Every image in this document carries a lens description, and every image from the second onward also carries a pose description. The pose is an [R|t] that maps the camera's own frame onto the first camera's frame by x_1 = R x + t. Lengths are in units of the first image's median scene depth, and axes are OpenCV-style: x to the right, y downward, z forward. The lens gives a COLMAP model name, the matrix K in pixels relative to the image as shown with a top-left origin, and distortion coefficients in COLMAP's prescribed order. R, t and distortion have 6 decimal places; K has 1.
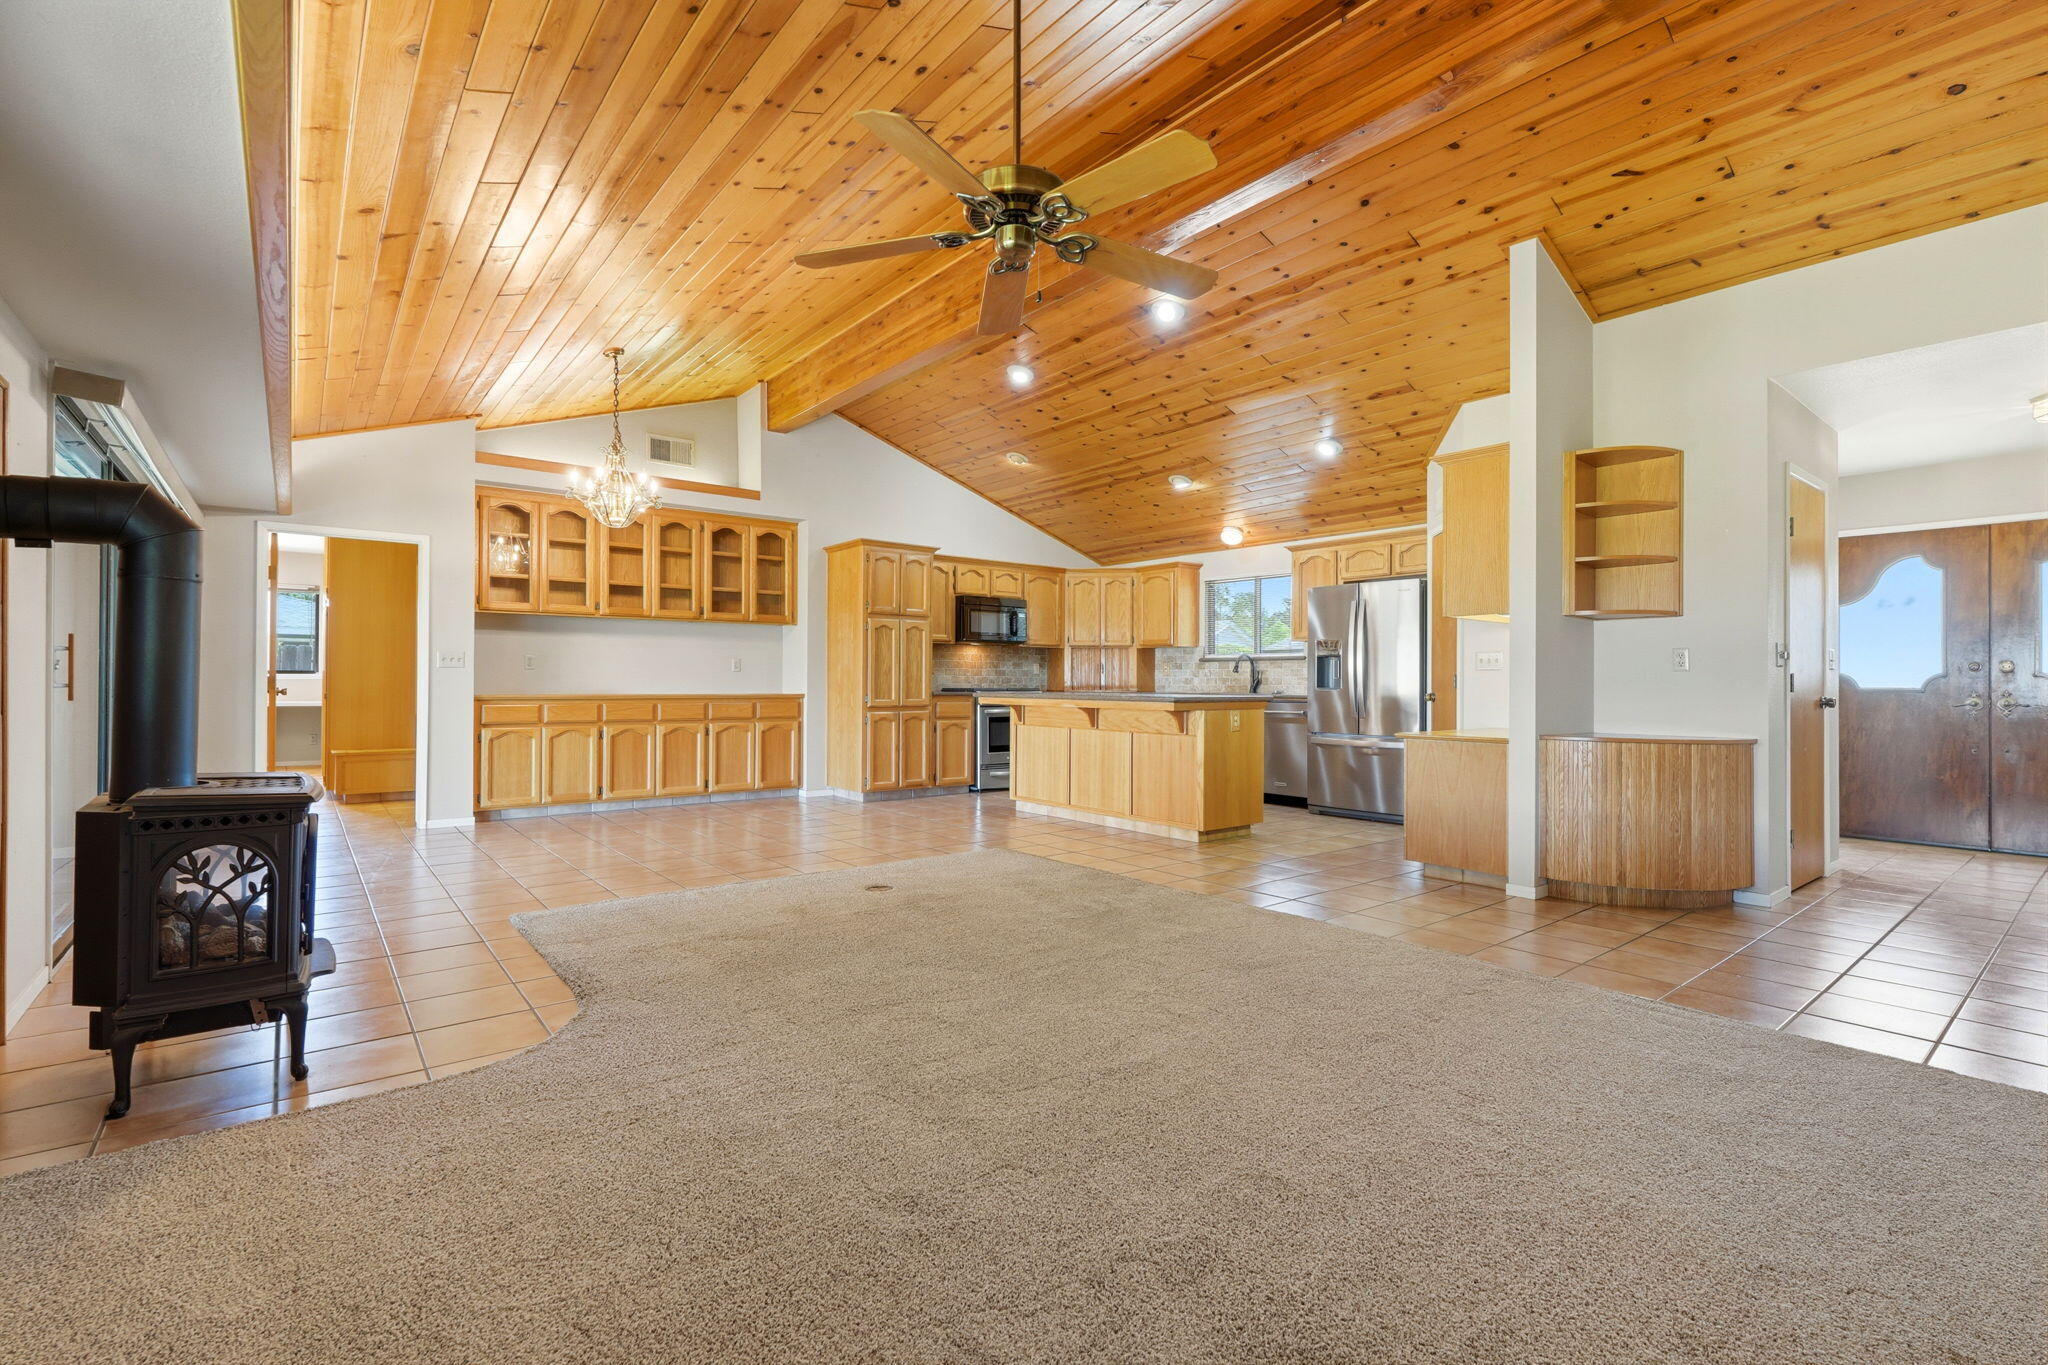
lens RADIAL K [[912.7, 0, 1024.0], [0, 912.7, 682.5], [0, 0, 1]] dist [0.001699, -0.000061]
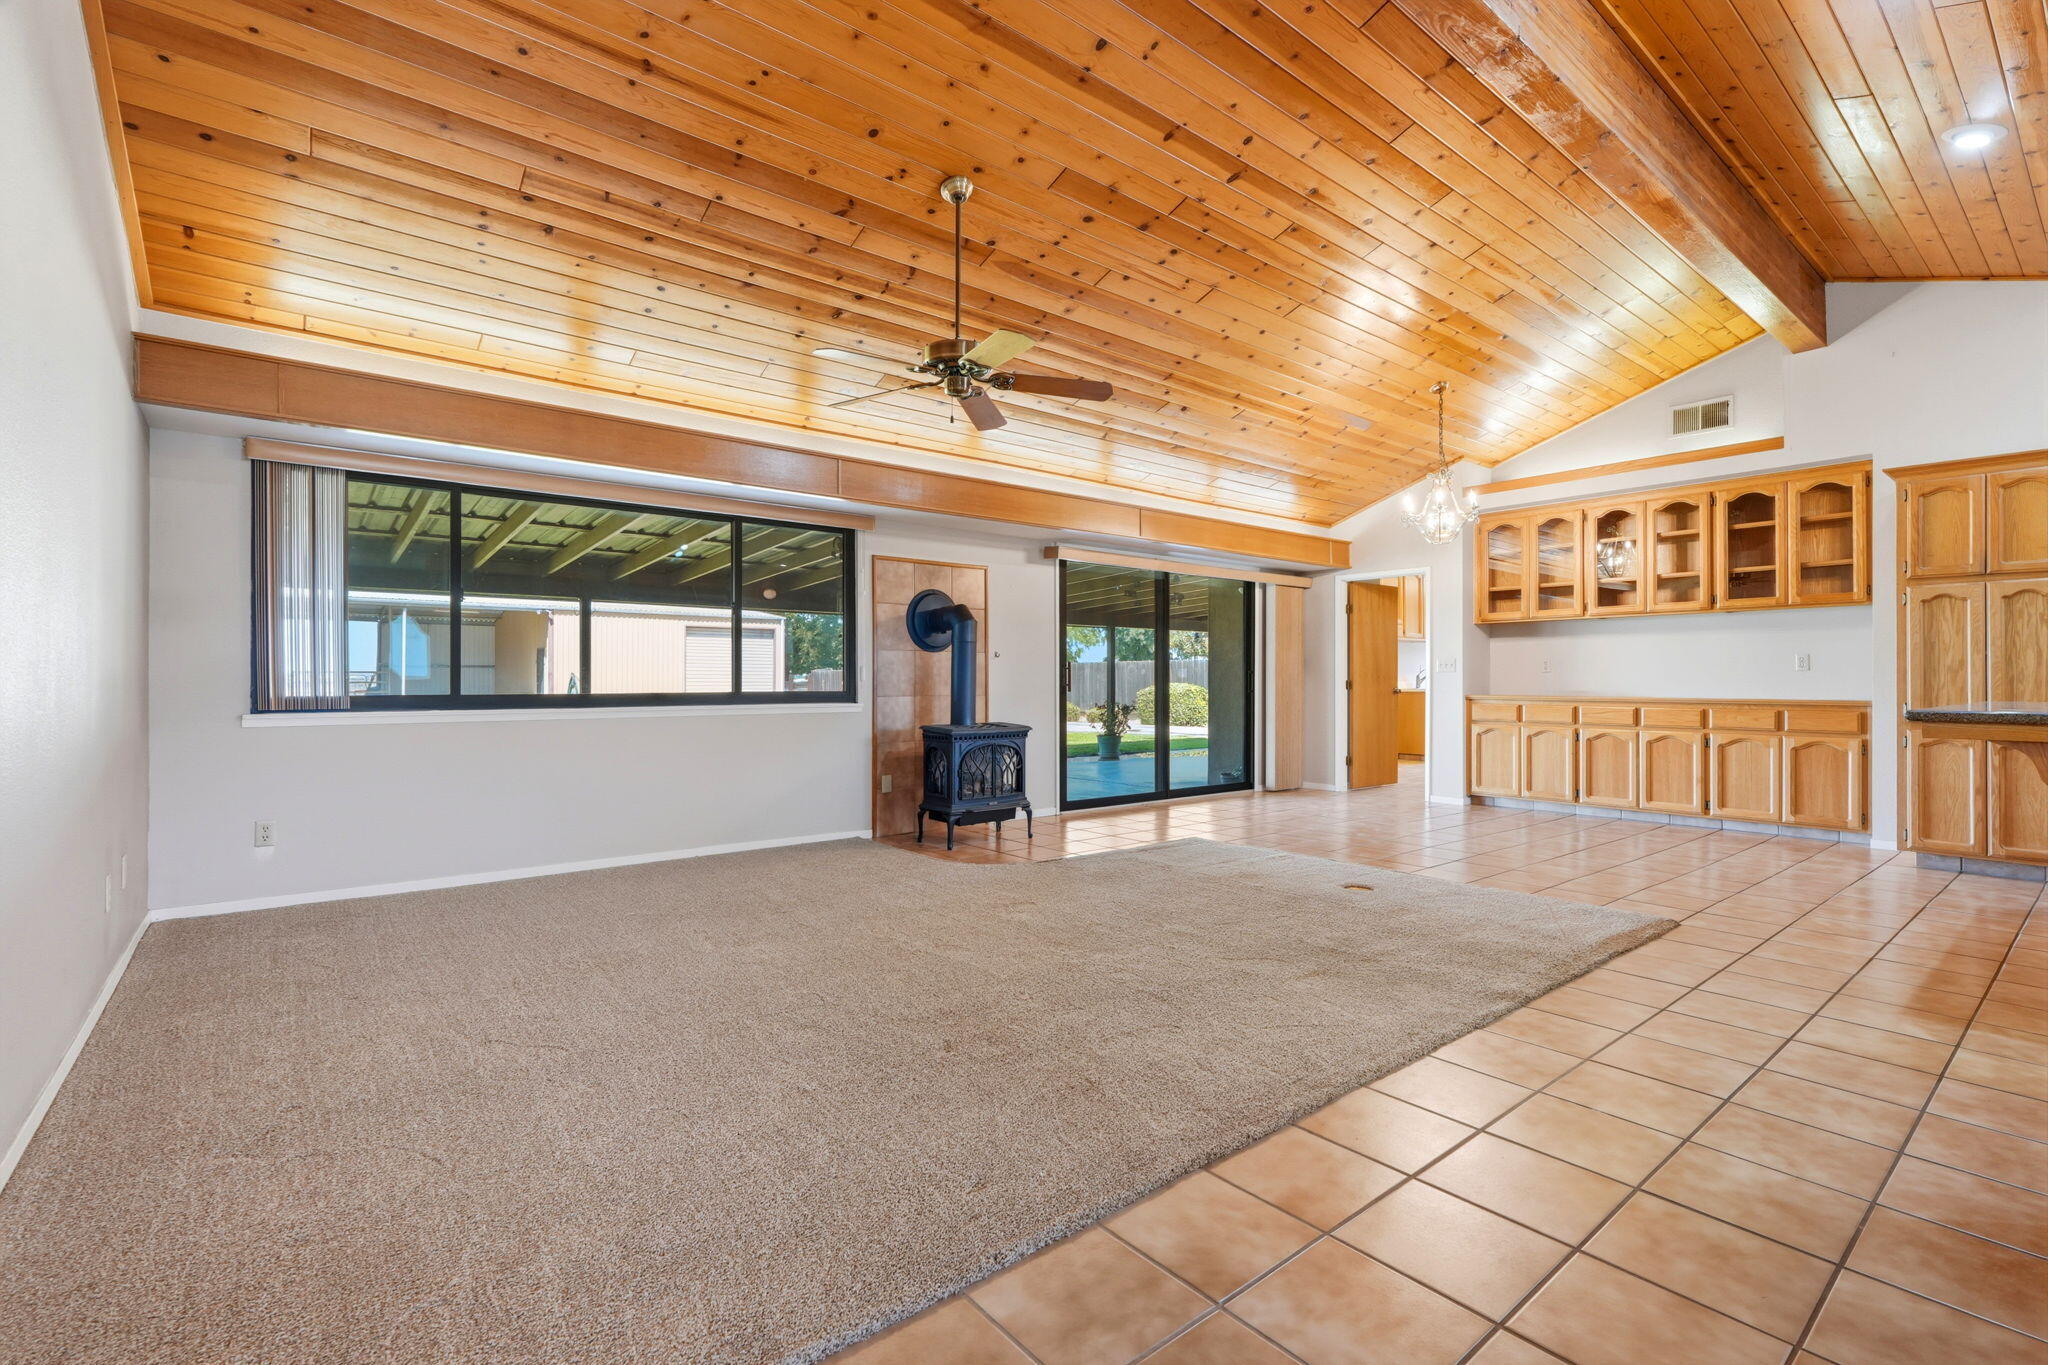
lens RADIAL K [[907.2, 0, 1032.0], [0, 907.2, 681.7], [0, 0, 1]] dist [-0.000497, -0.000100]
pose [[0.008133, -0.004301, -0.999958, 0.491040], [-0.002163, 0.999988, -0.004319, 0.002222], [0.999965, 0.002198, 0.008124, 0.376416]]
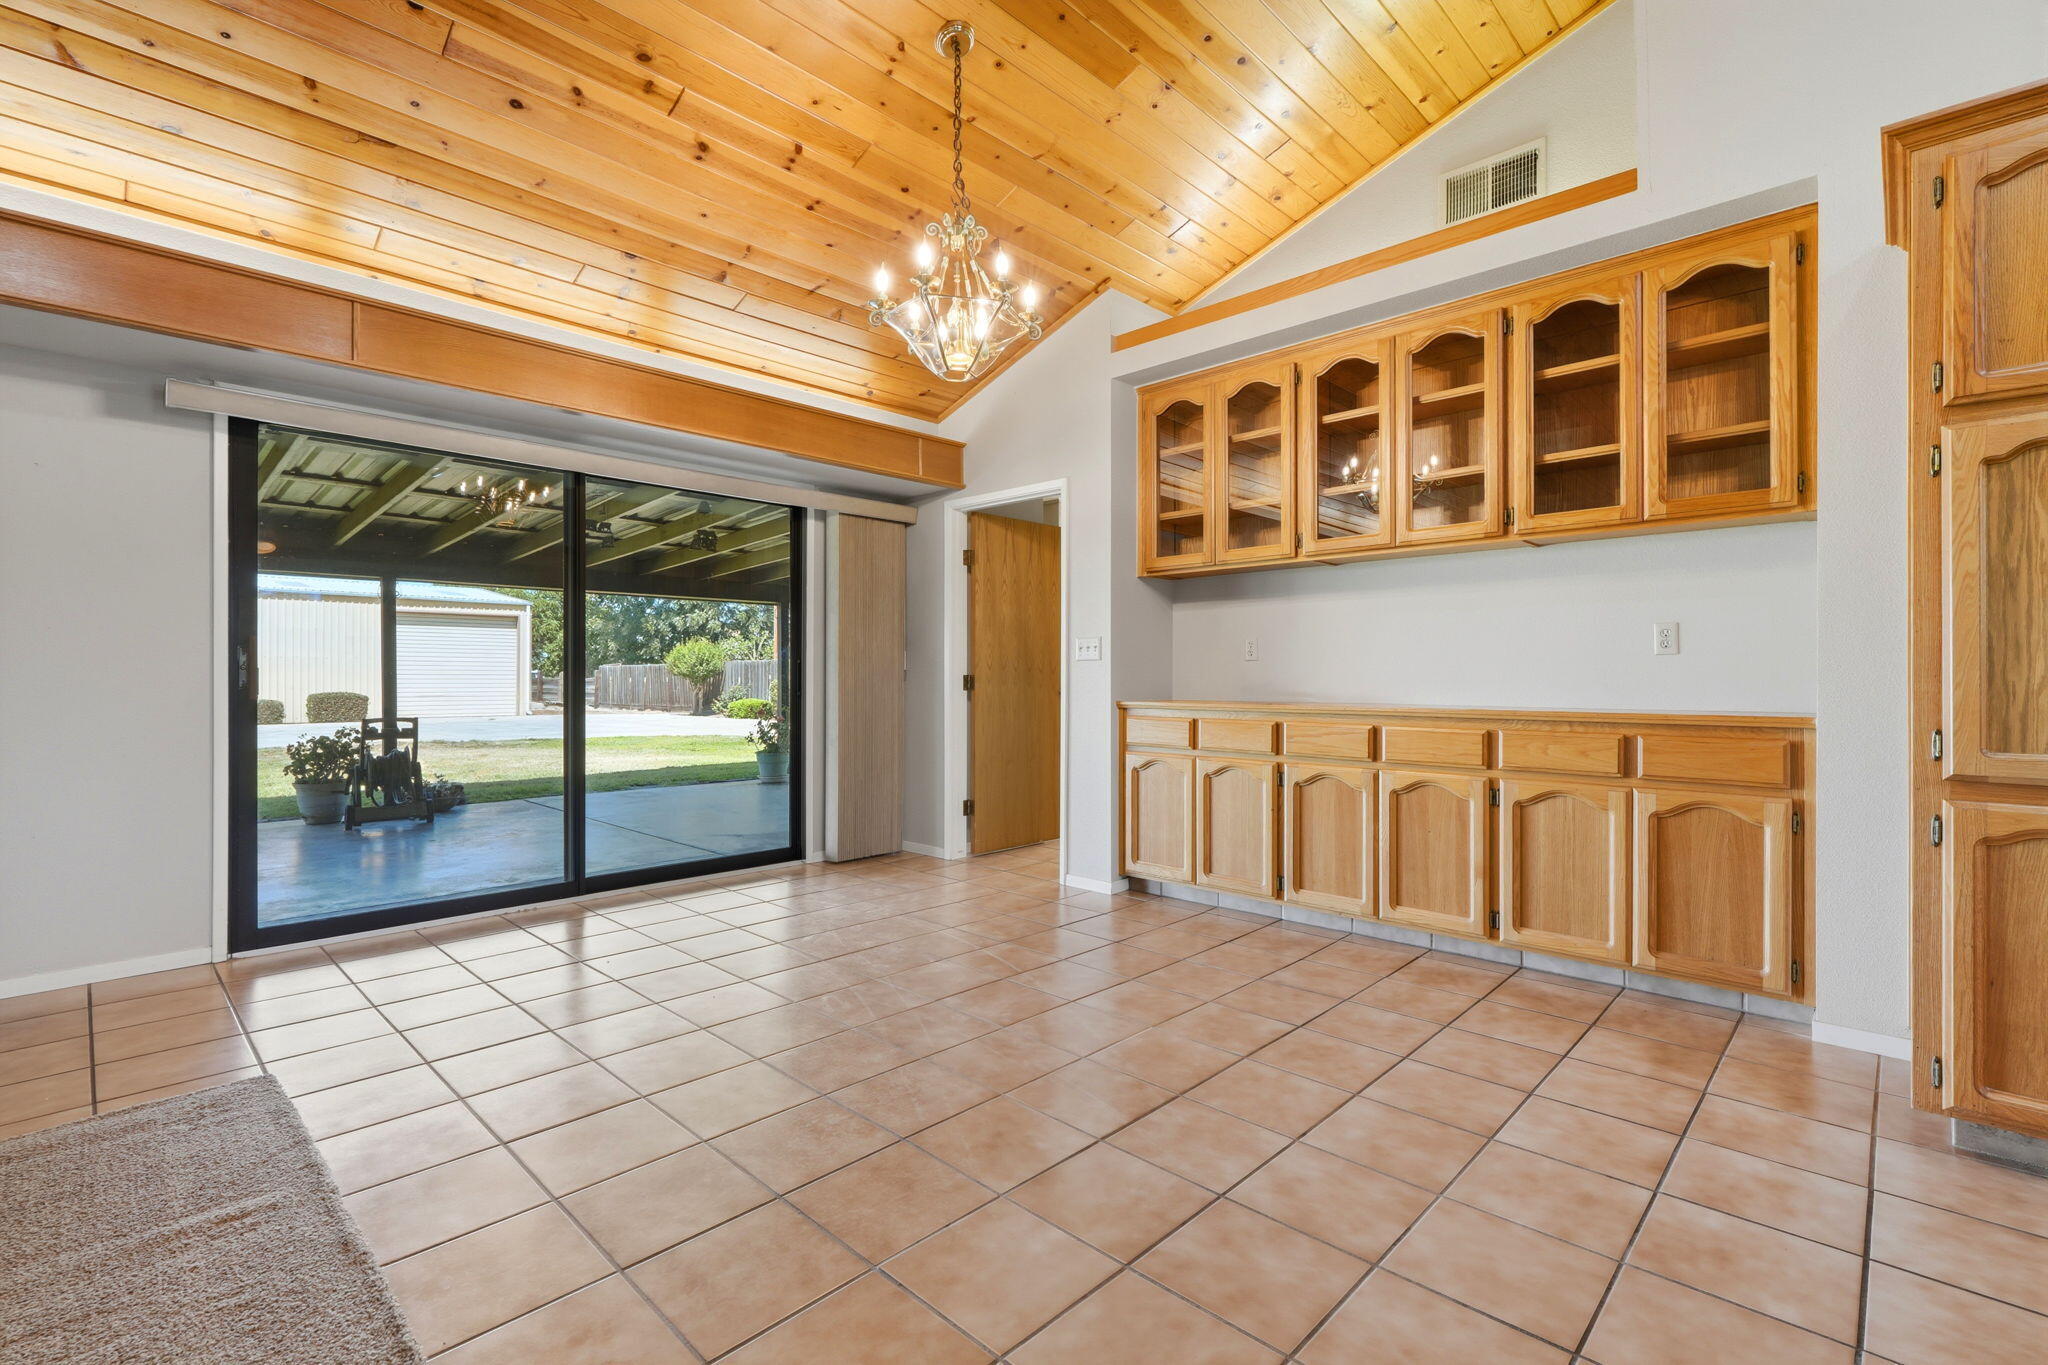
lens RADIAL K [[912.7, 0, 1024.0], [0, 912.7, 682.5], [0, 0, 1]] dist [0.001699, -0.000061]
pose [[0.128223, 0.000594, -0.991745, 0.048366], [0.000297, 1.000000, 0.000637, -0.000255], [0.991745, -0.000376, 0.128222, 0.738183]]
